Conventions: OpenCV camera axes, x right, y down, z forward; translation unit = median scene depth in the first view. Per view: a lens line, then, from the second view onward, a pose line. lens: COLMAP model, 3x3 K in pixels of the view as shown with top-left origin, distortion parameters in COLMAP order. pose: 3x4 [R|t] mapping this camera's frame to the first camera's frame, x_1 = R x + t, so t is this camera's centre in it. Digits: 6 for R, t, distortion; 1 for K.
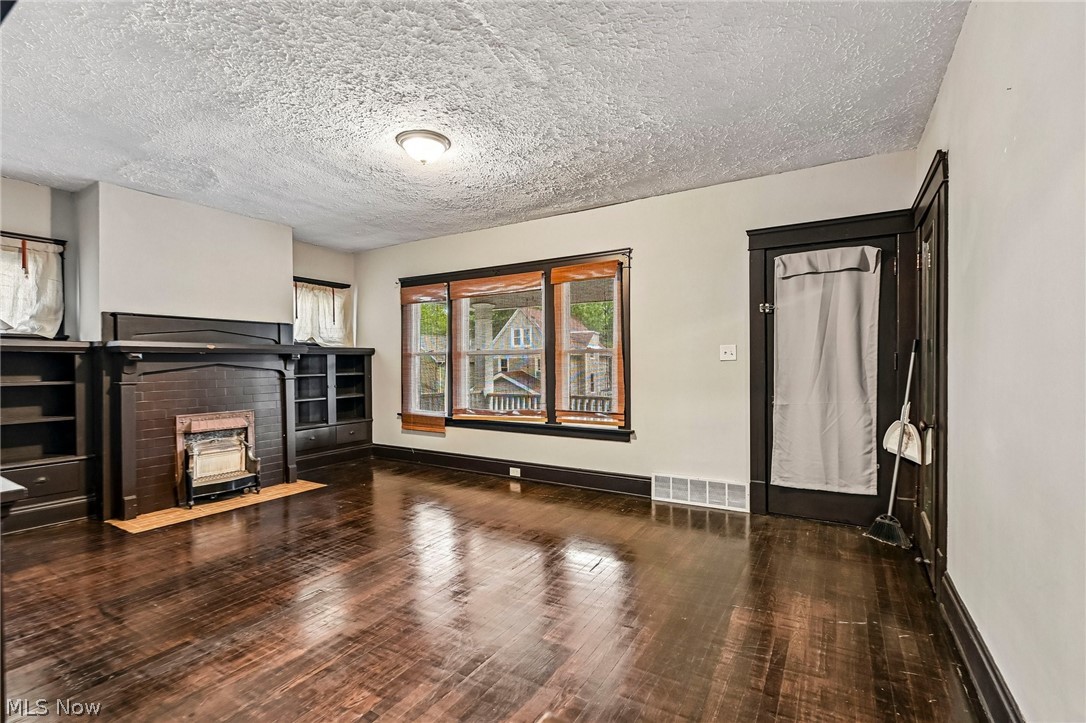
lens RADIAL K [[483.6, 0, 544.1], [0, 483.6, 369.7], [0, 0, 1]] dist [0.000975, -0.002306]
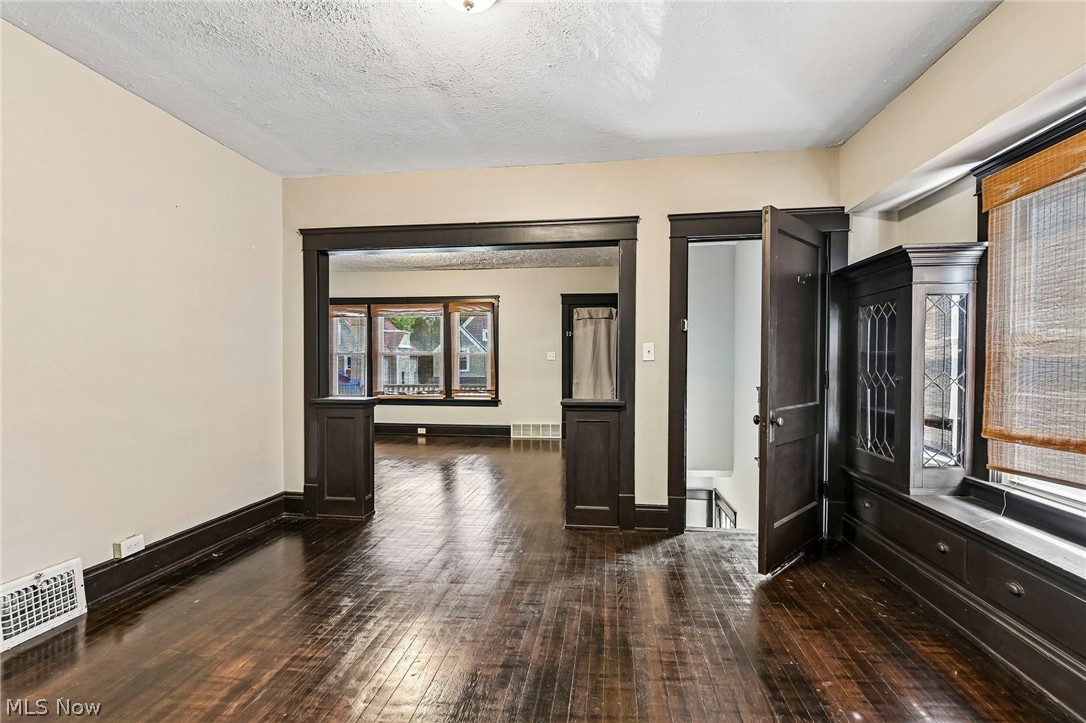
lens RADIAL K [[483.6, 0, 535.3], [0, 483.6, 367.3], [0, 0, 1]] dist [0.000975, -0.002306]
pose [[0.922984, 0.001979, 0.384834, -0.399627], [-0.000995, 0.999996, -0.002756, 0.014567], [-0.384838, 0.002161, 0.922982, -0.715856]]
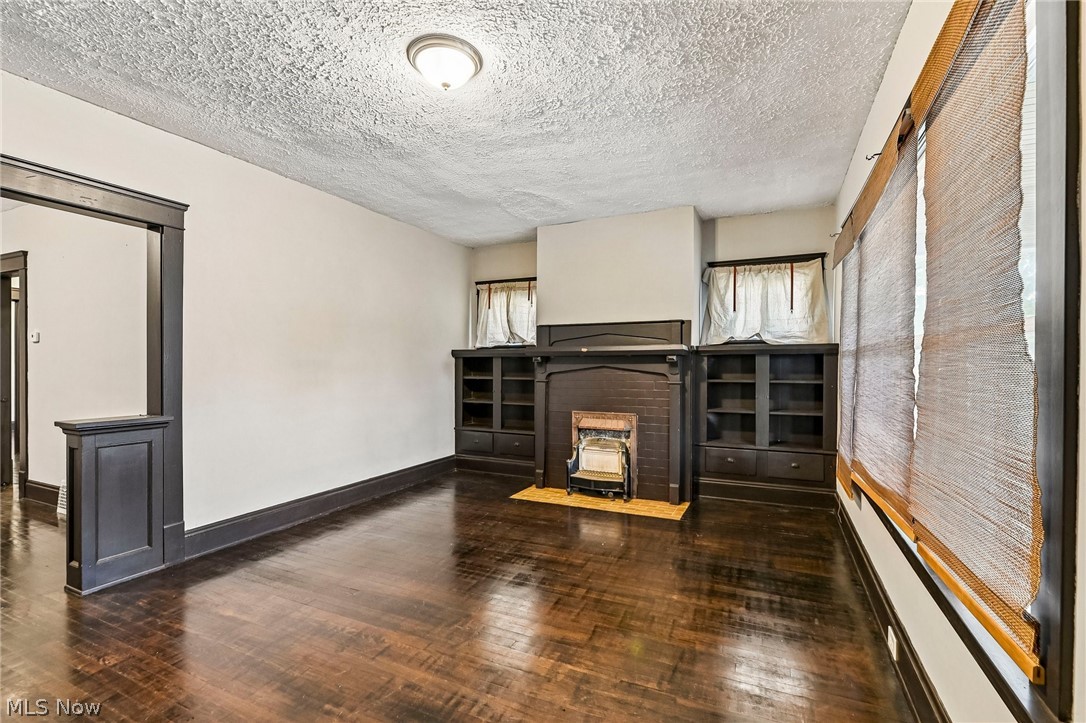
lens RADIAL K [[483.6, 0, 553.0], [0, 483.6, 368.9], [0, 0, 1]] dist [0.000975, -0.002306]
pose [[0.113155, 0.014075, -0.993478, 0.370640], [-0.017462, 0.999773, 0.012176, -0.017527], [0.993424, 0.015970, 0.113375, 0.824497]]
